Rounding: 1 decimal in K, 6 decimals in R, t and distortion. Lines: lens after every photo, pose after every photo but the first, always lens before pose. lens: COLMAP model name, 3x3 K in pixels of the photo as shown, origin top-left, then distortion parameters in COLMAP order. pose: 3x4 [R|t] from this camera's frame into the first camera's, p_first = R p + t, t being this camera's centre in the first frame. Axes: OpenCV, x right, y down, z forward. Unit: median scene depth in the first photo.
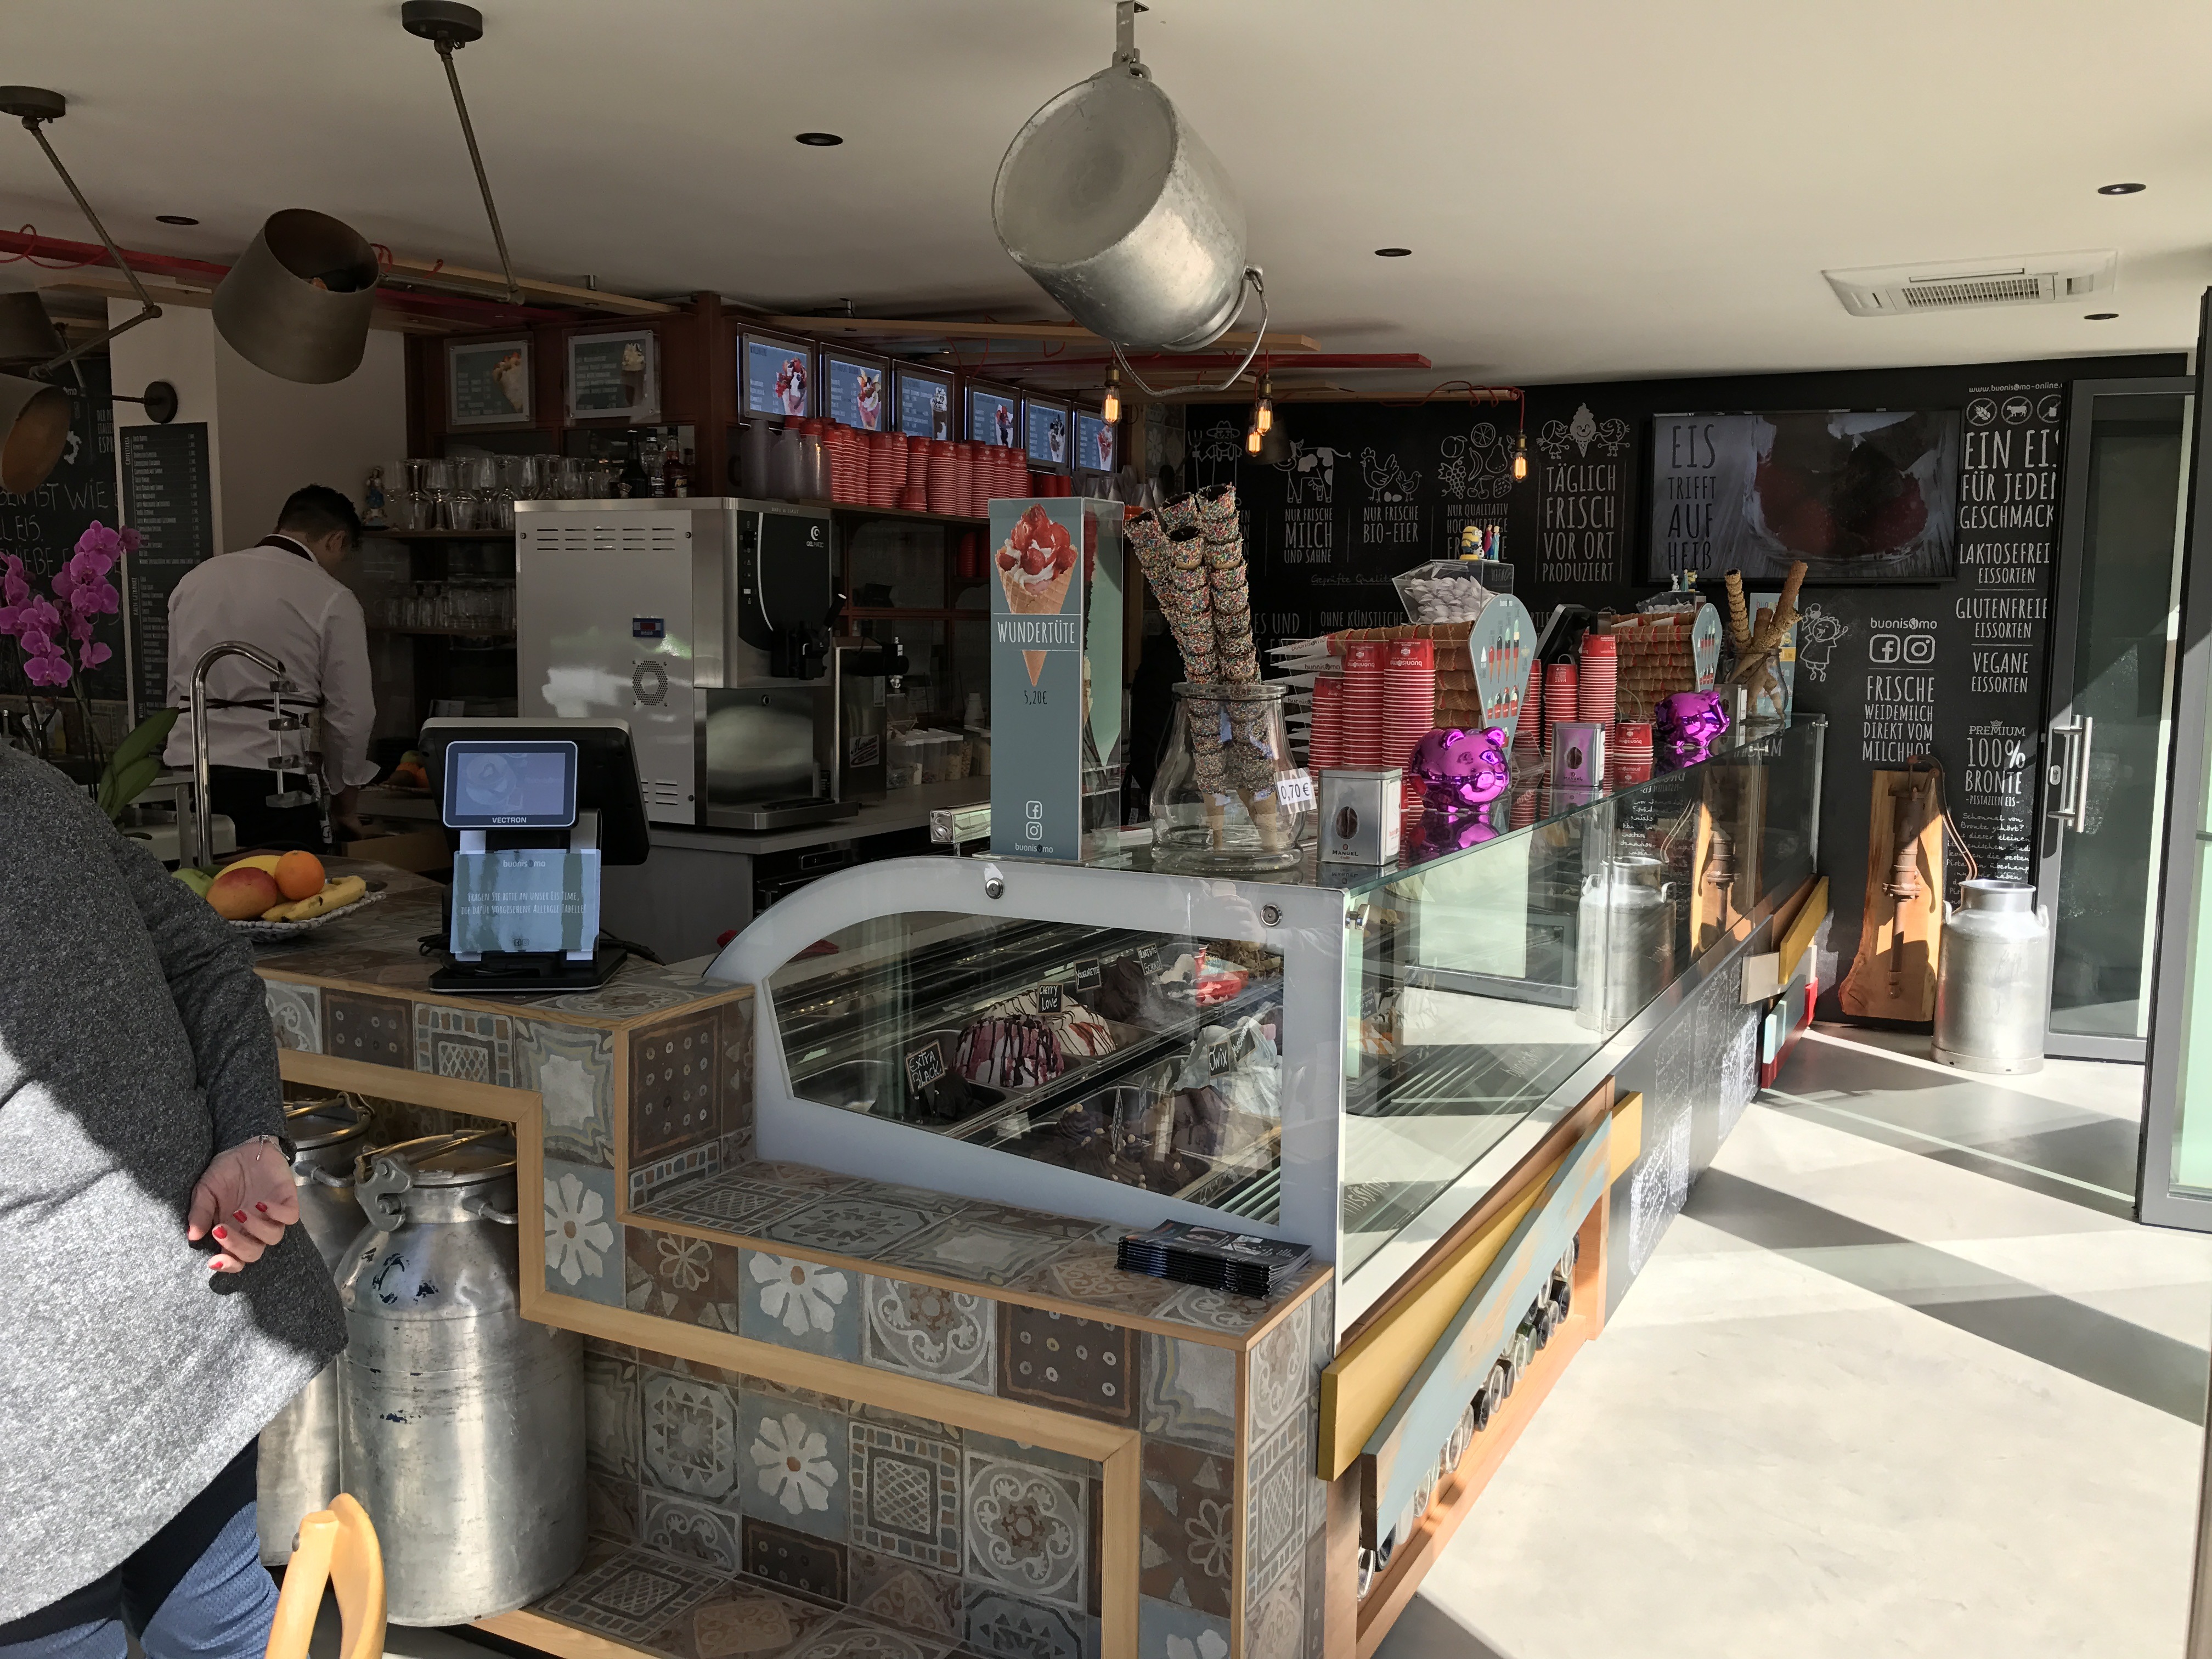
lens RADIAL K [[1833.8, 0, 1114.4], [0, 1833.8, 846.9], [0, 0, 1]] dist [0.043473, -0.063387]
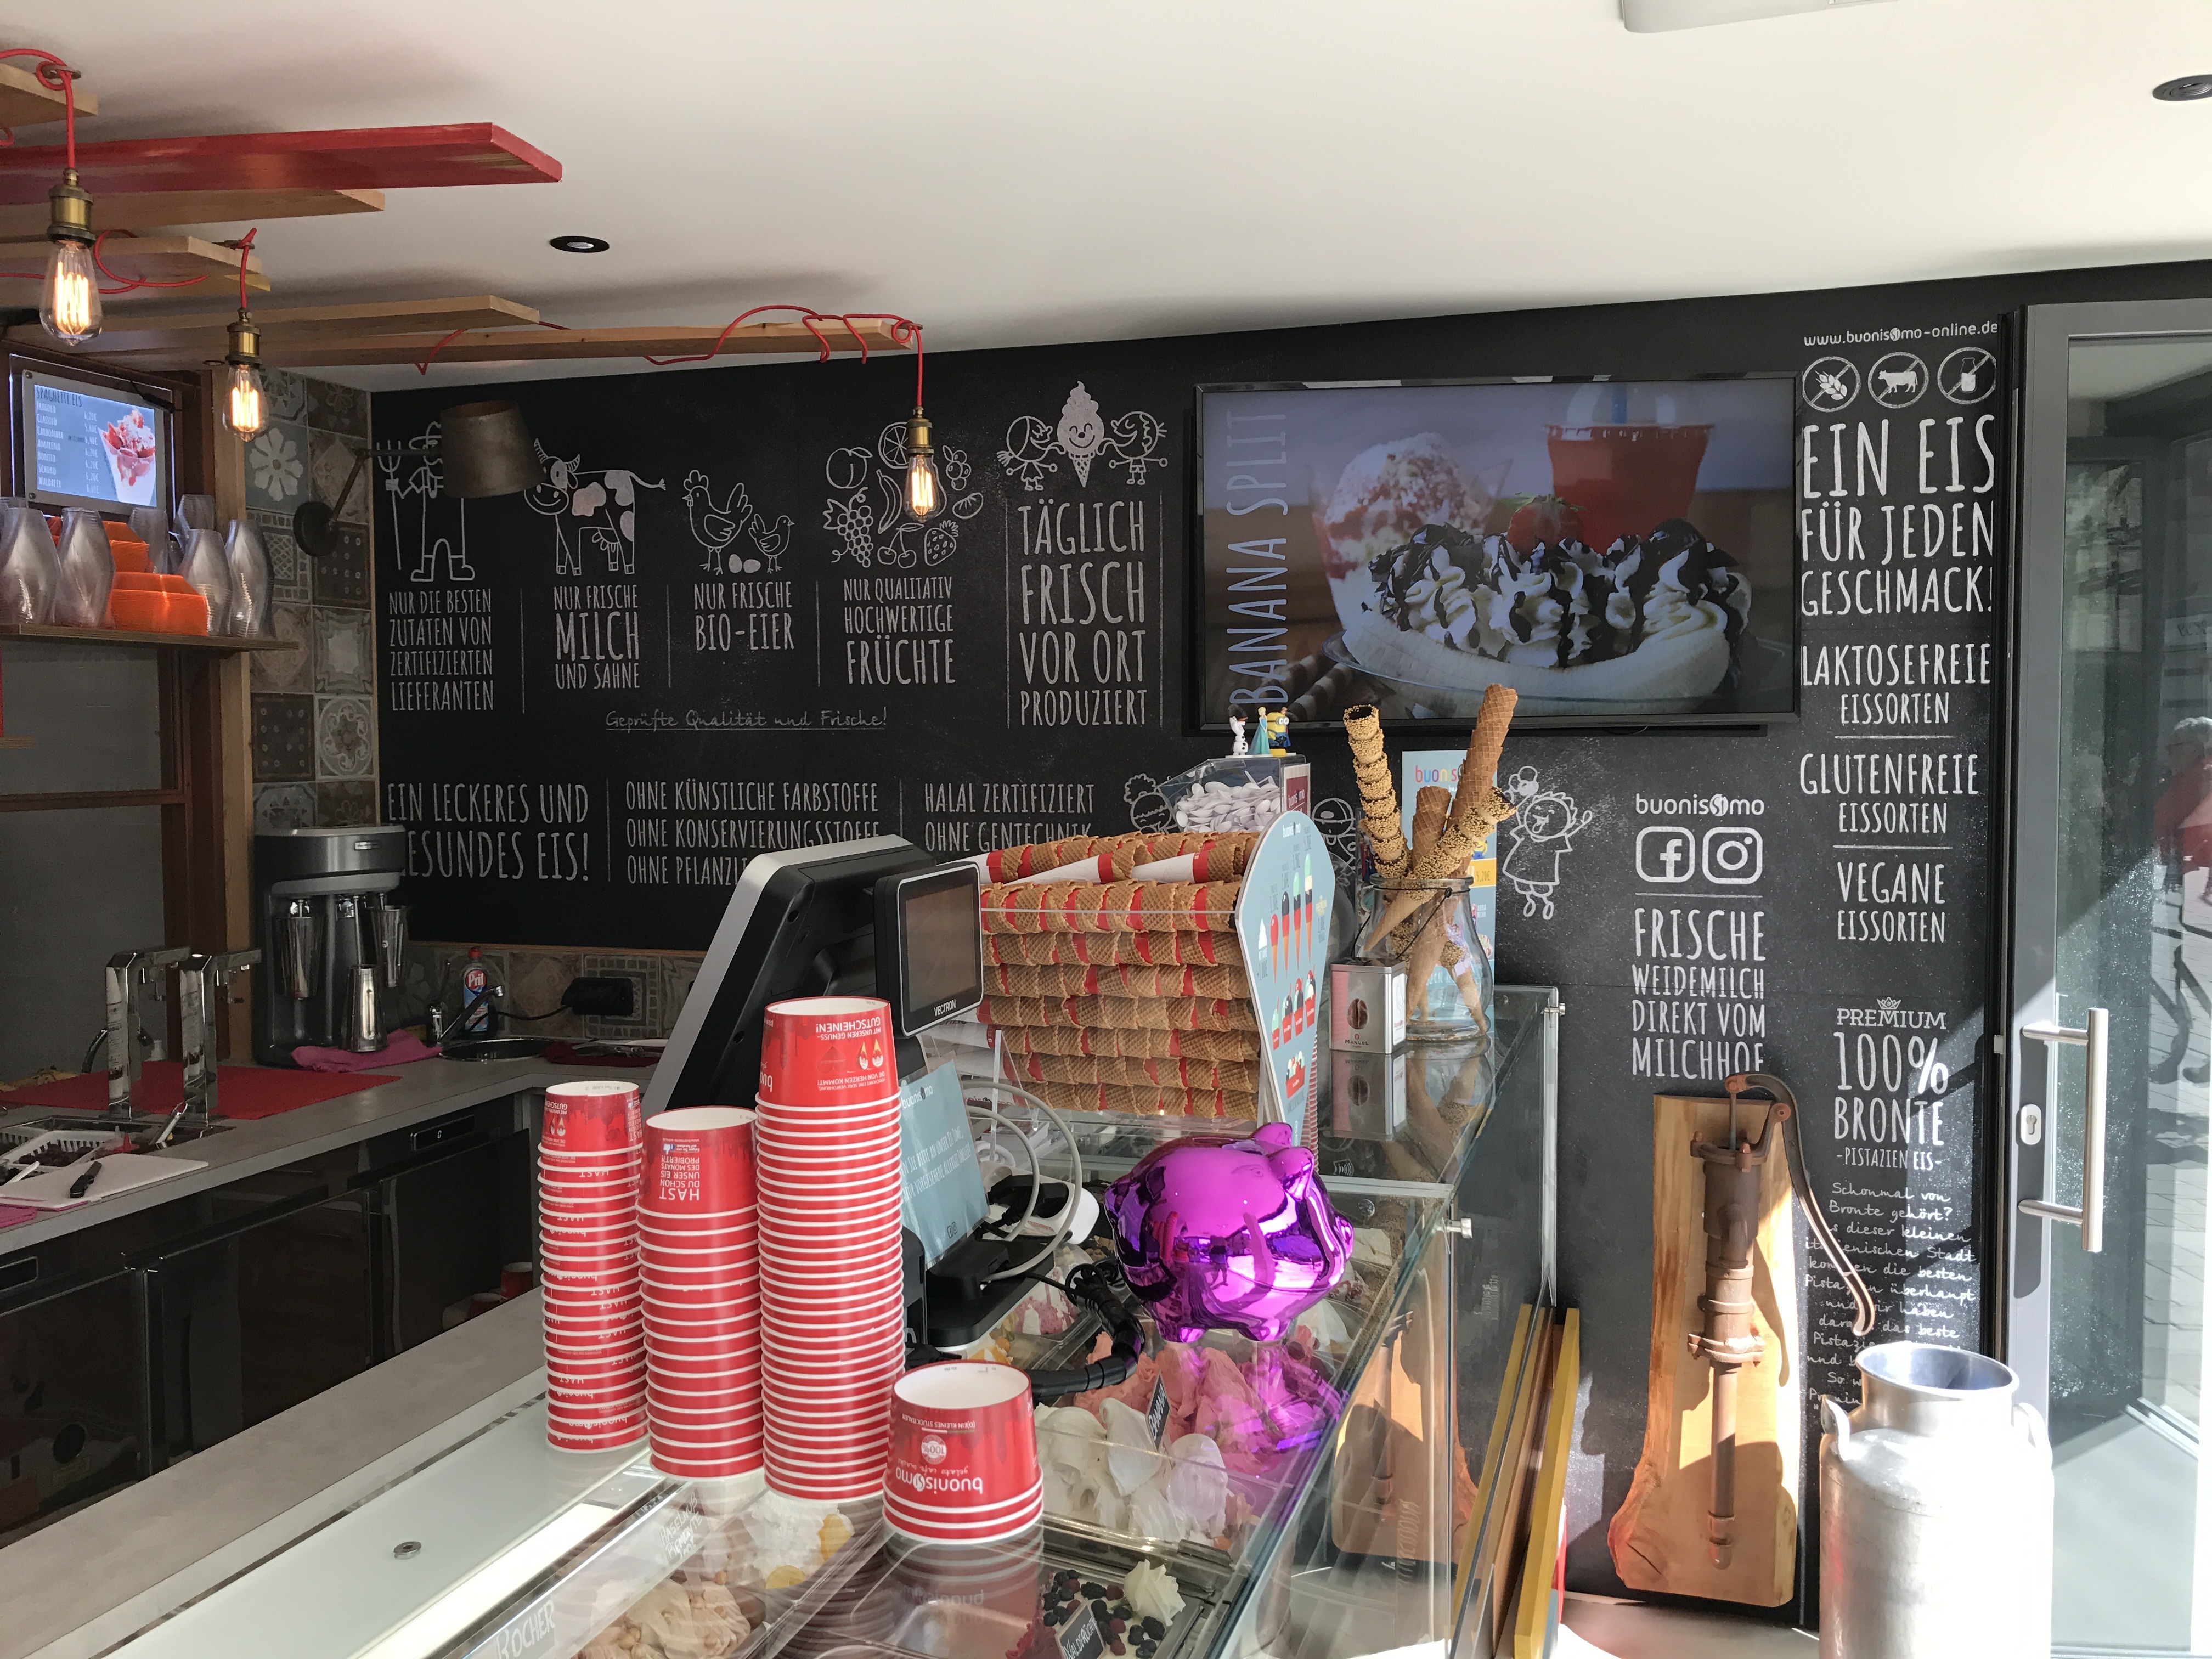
lens RADIAL K [[1833.8, 0, 1089.6], [0, 1833.8, 826.4], [0, 0, 1]] dist [0.043473, -0.063387]
pose [[0.987299, -0.021628, 0.157396, 0.188086], [0.032568, 0.997204, -0.067264, -0.087972], [-0.155501, 0.071536, 0.985242, 0.540055]]
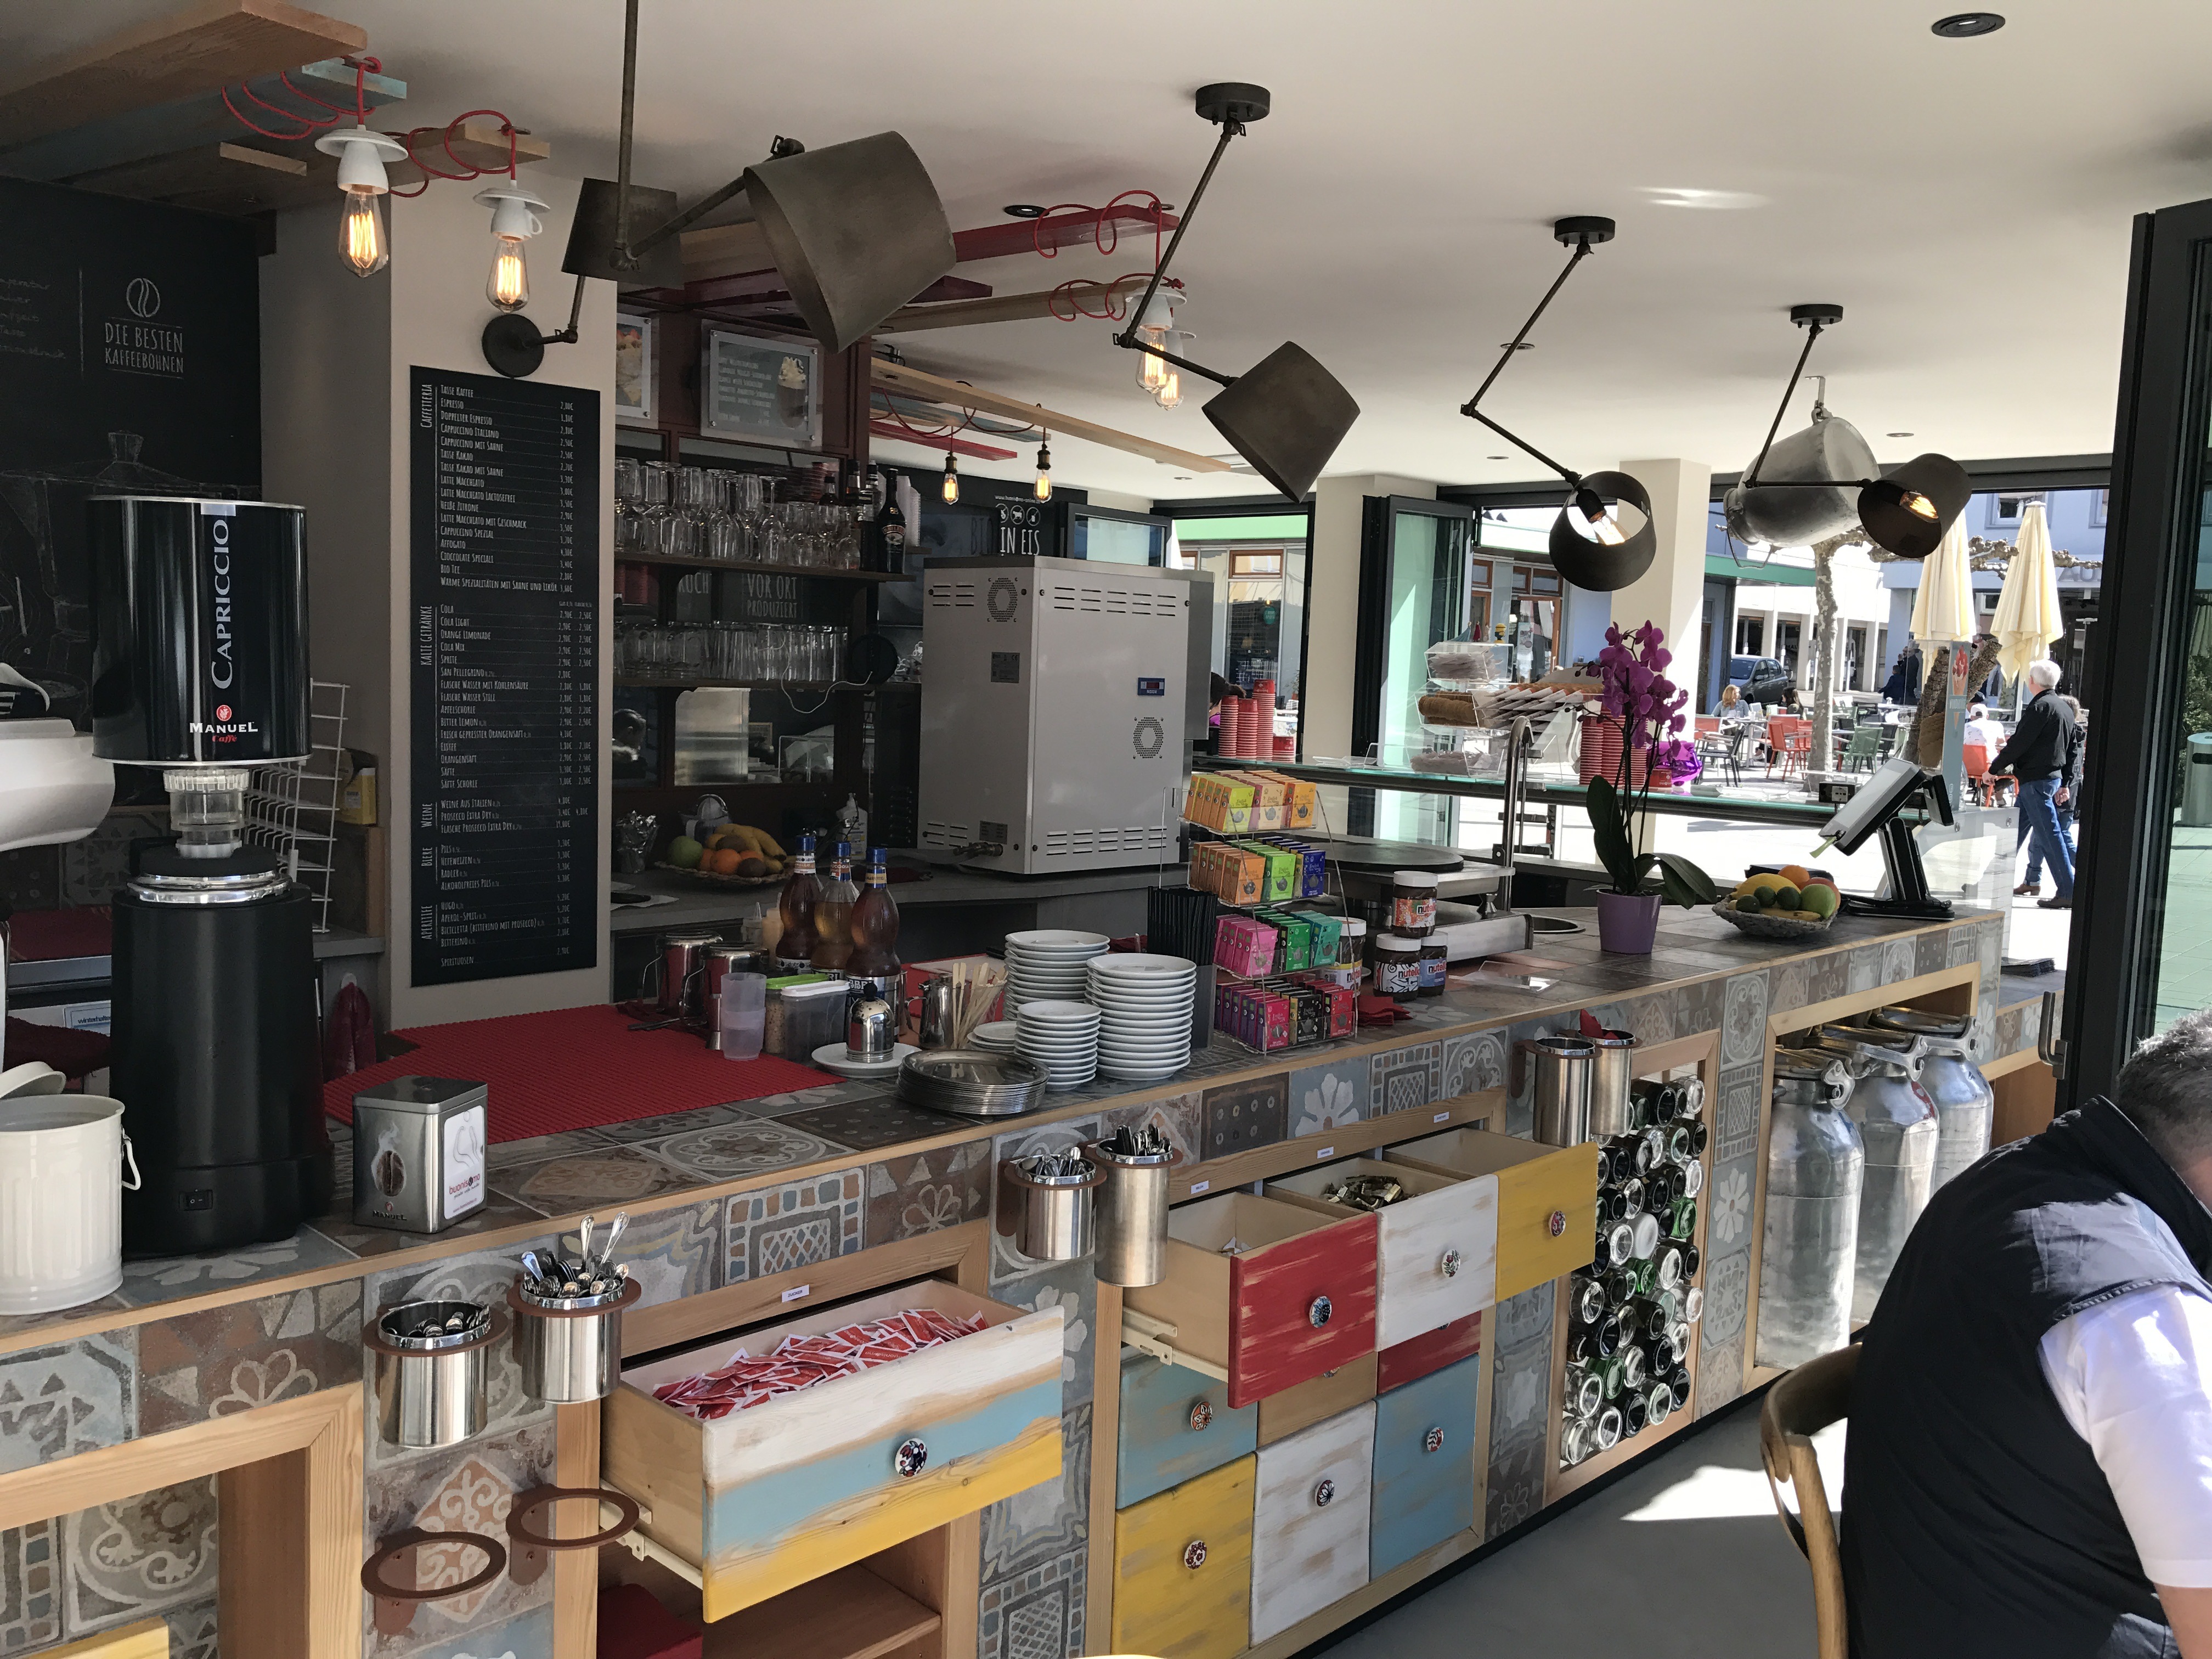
lens RADIAL K [[1833.8, 0, 1107.8], [0, 1833.8, 834.6], [0, 0, 1]] dist [0.043473, -0.063387]
pose [[0.271056, -0.095226, 0.957842, -0.918927], [0.084628, 0.993599, 0.074832, -0.082217], [-0.958836, 0.060777, 0.277379, 0.521685]]
